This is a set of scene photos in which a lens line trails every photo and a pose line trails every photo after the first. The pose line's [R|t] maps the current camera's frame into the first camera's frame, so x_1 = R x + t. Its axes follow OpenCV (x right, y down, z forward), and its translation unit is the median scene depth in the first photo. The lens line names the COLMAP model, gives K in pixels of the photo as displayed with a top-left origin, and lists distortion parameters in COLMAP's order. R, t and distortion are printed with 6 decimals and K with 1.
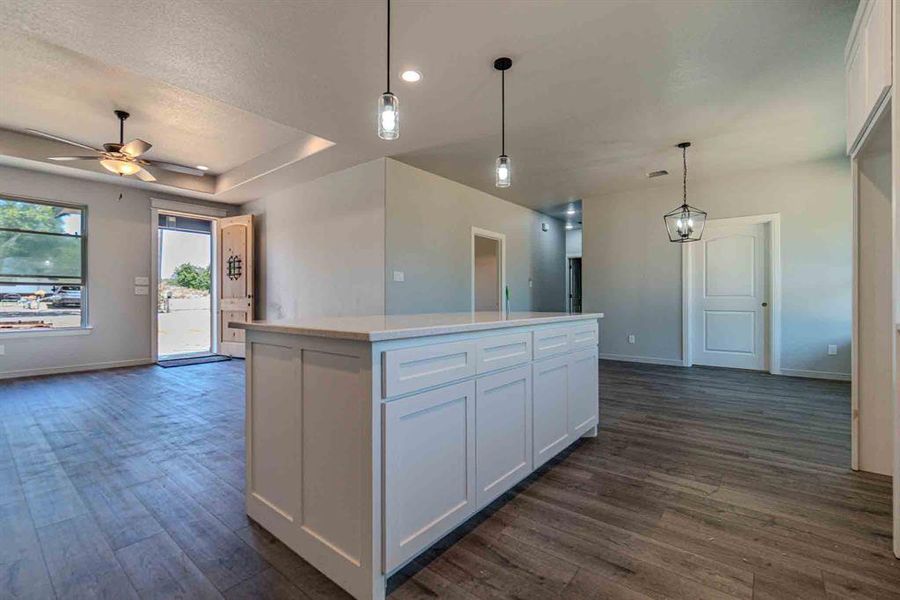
lens RADIAL K [[397.6, 0, 456.9], [0, 397.6, 294.9], [0, 0, 1]] dist [-0.006661, 0.001908]
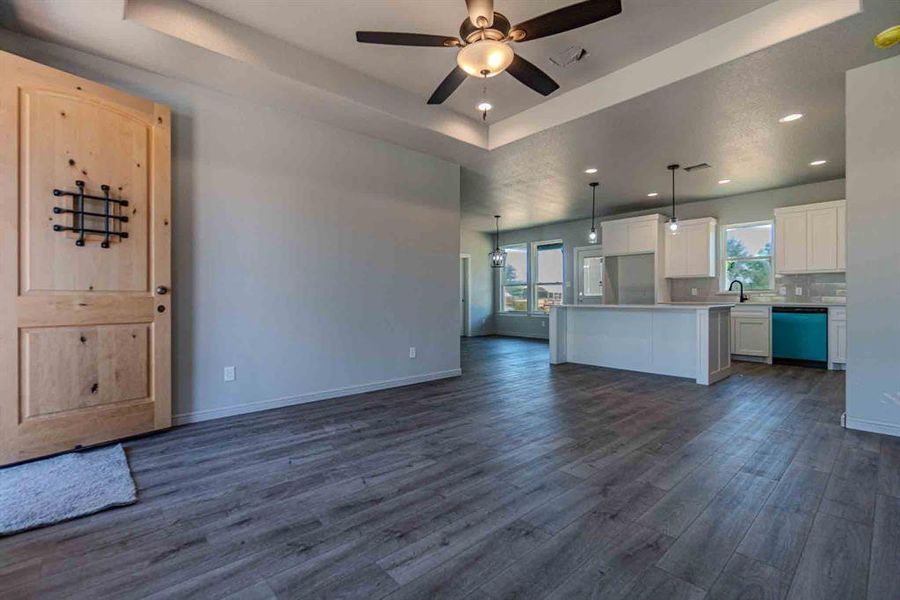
lens RADIAL K [[397.6, 0, 445.4], [0, 397.6, 299.5], [0, 0, 1]] dist [-0.006661, 0.001908]
pose [[0.170192, -0.002956, 0.985406, -2.408419], [-0.009085, 0.999948, 0.004568, 0.022411], [-0.985369, -0.009730, 0.170157, 1.643849]]
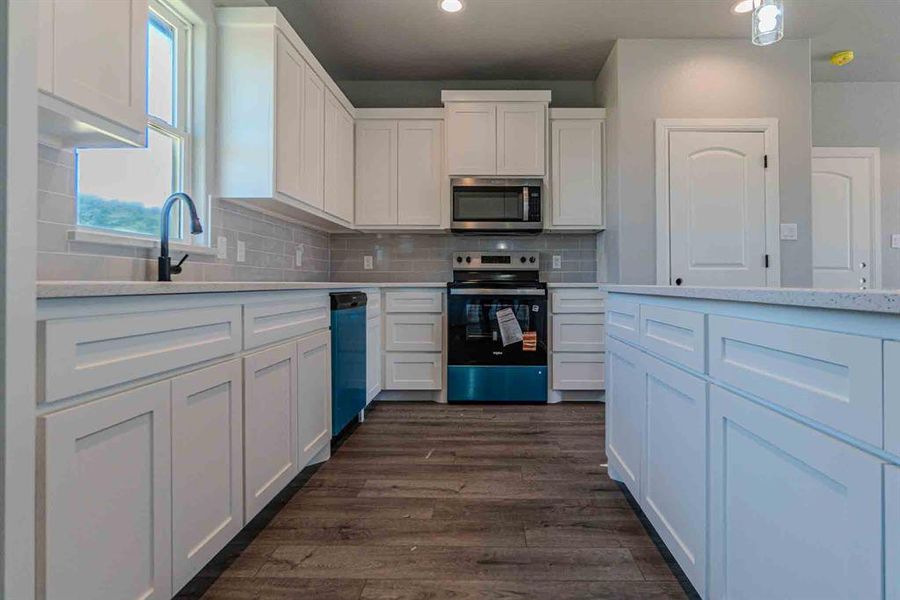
lens RADIAL K [[461.7, 0, 489.1], [0, 461.7, 277.3], [0, 0, 1]] dist [-0.006774, 0.002294]
pose [[-0.783228, -0.006440, -0.621702, 0.632111], [0.007230, 0.999784, -0.019464, 0.046610], [0.621693, -0.019739, -0.783012, 1.081696]]
